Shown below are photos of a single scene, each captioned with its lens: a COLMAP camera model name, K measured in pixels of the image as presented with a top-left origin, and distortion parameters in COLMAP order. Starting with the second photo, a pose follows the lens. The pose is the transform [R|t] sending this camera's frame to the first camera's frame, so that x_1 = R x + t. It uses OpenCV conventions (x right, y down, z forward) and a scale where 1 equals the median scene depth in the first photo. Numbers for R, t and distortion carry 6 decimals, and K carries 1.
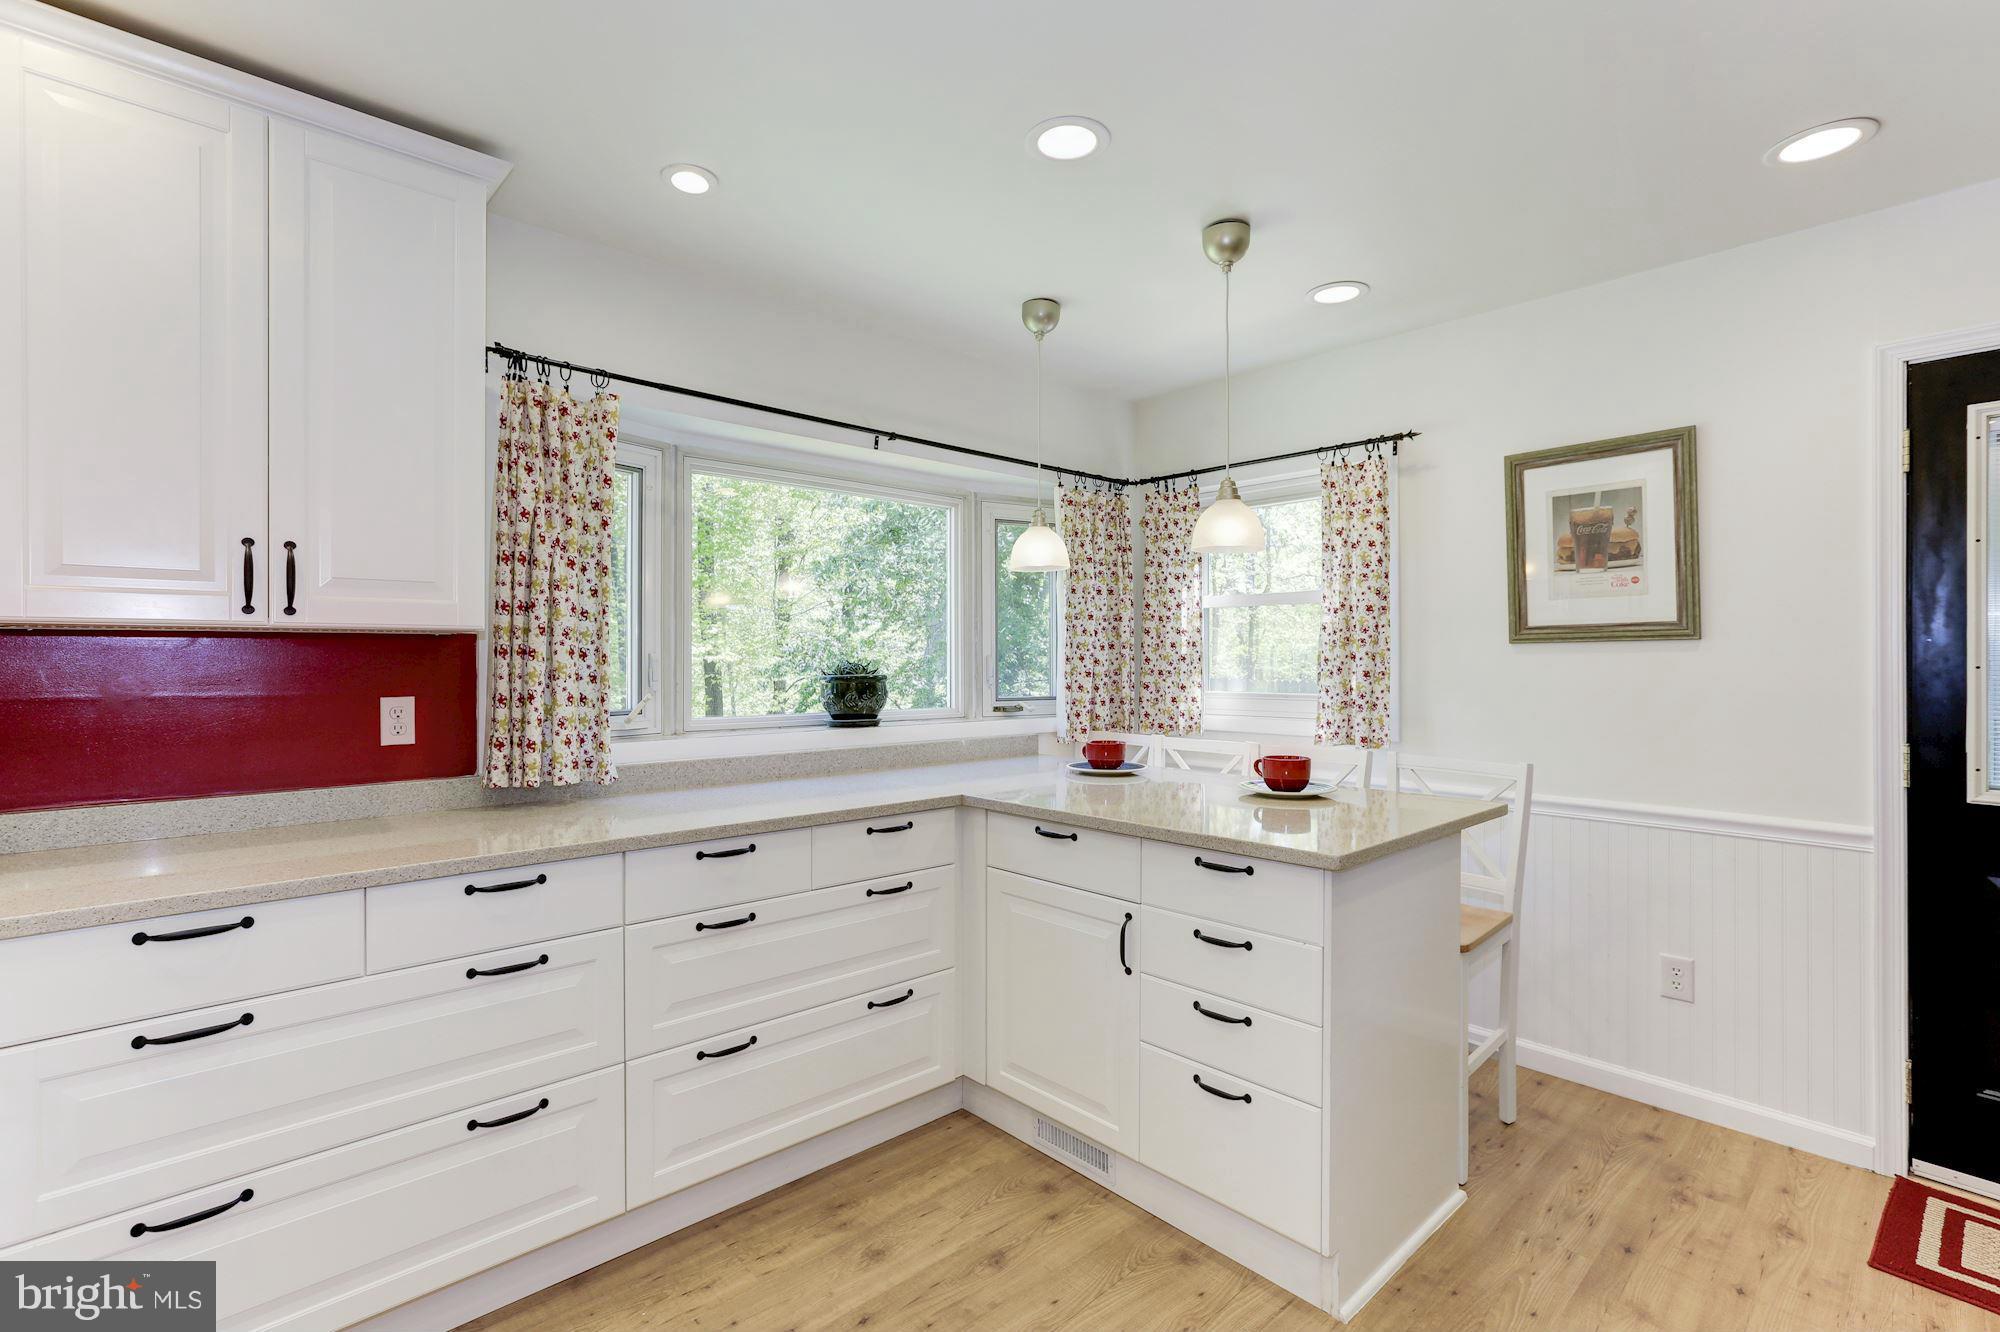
lens RADIAL K [[917.9, 0, 998.9], [0, 917.9, 652.6], [0, 0, 1]] dist [-0.005434, 0.004173]
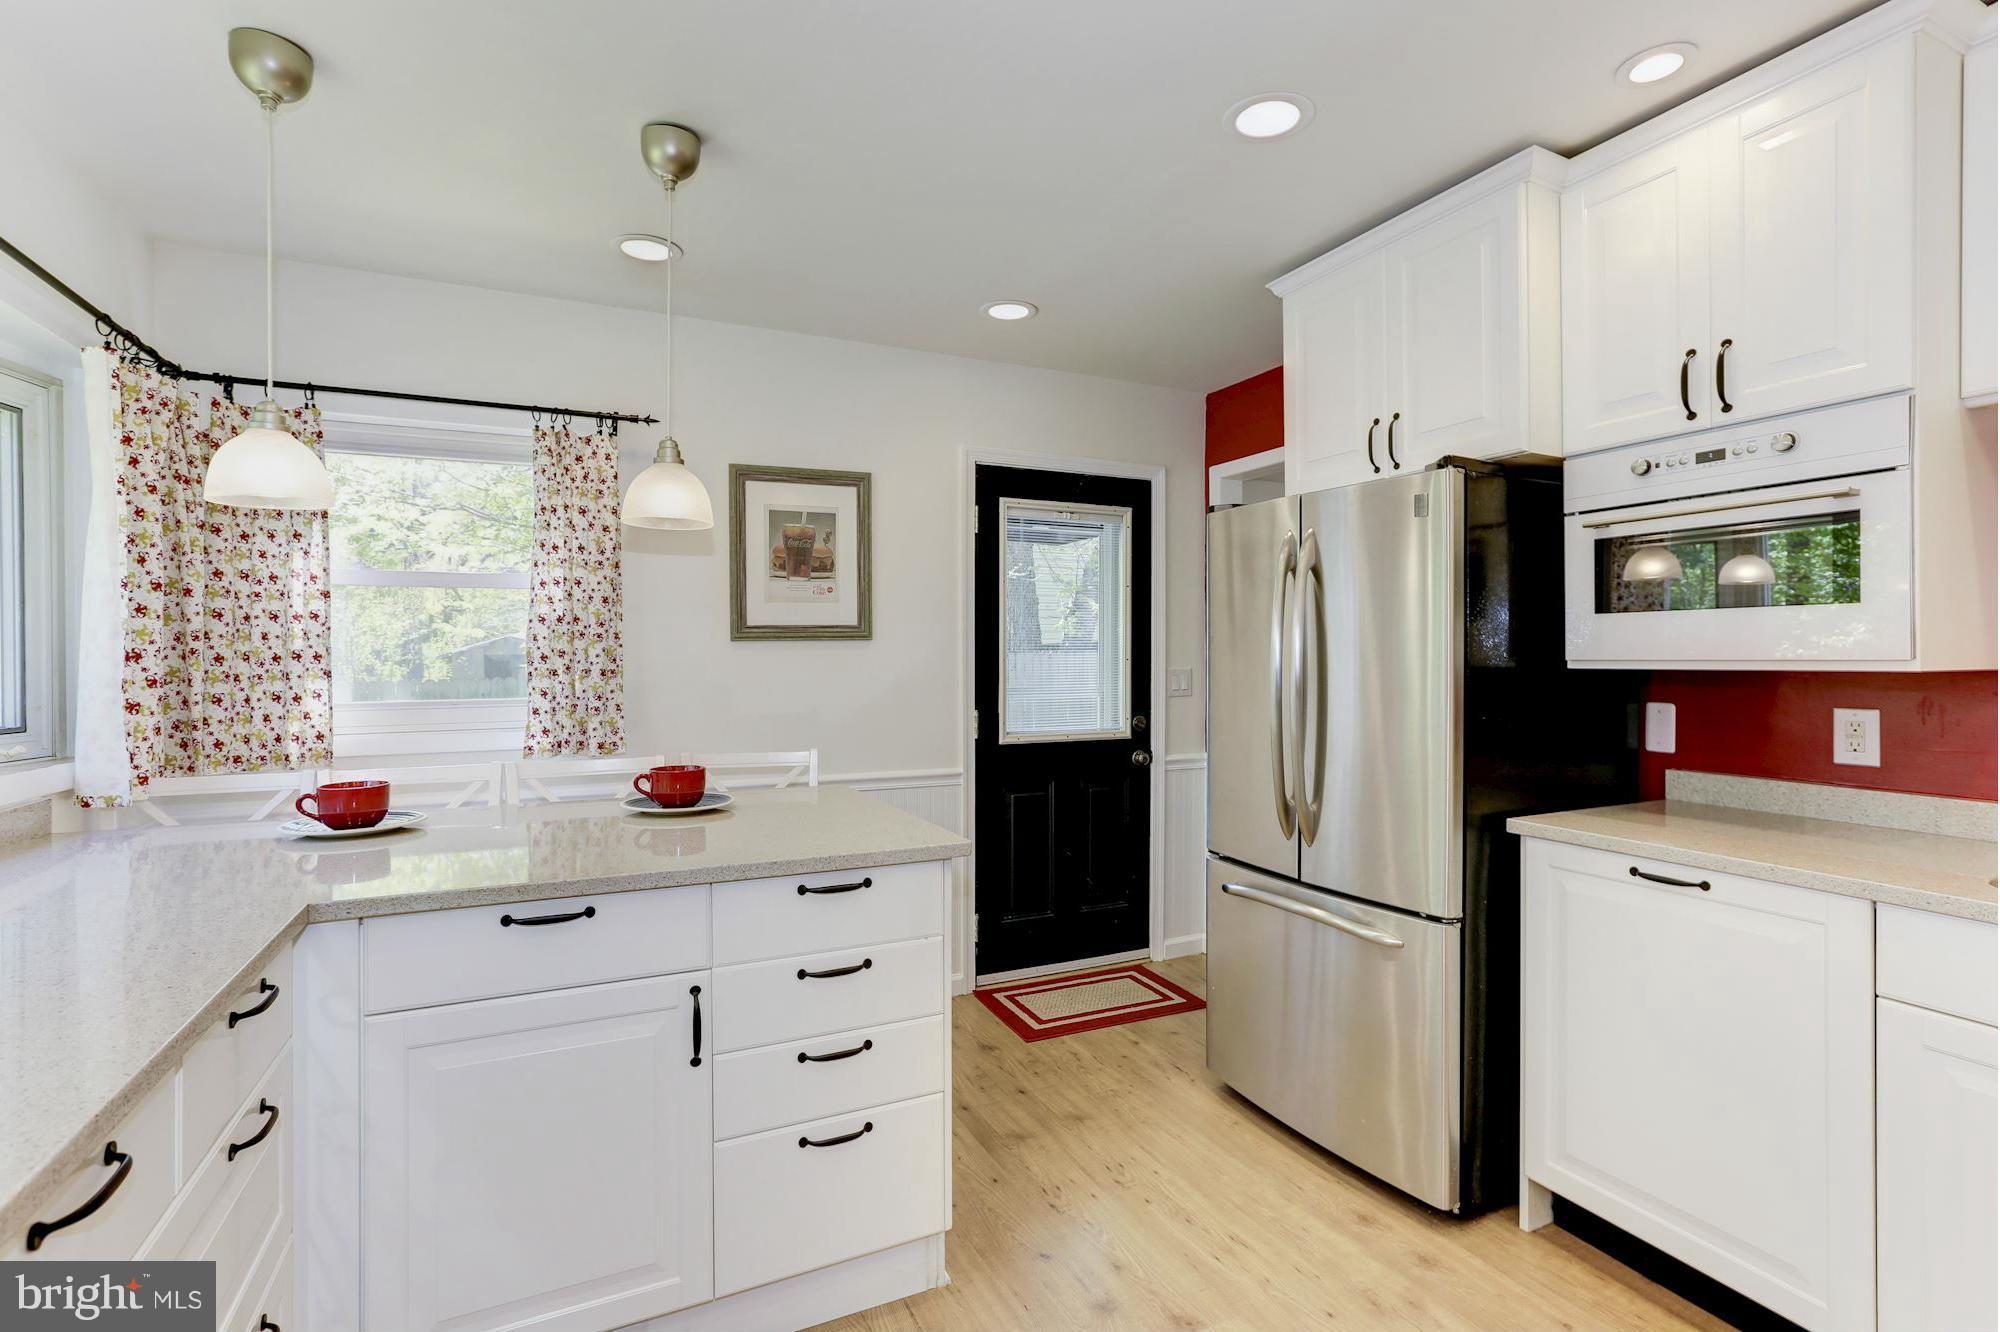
lens RADIAL K [[917.9, 0, 1002.3], [0, 917.9, 664.7], [0, 0, 1]] dist [-0.005434, 0.004173]
pose [[0.315273, -0.011510, 0.948931, -0.377477], [-0.003361, 0.999907, 0.013245, 0.002711], [-0.948995, -0.007365, 0.315205, 0.388099]]
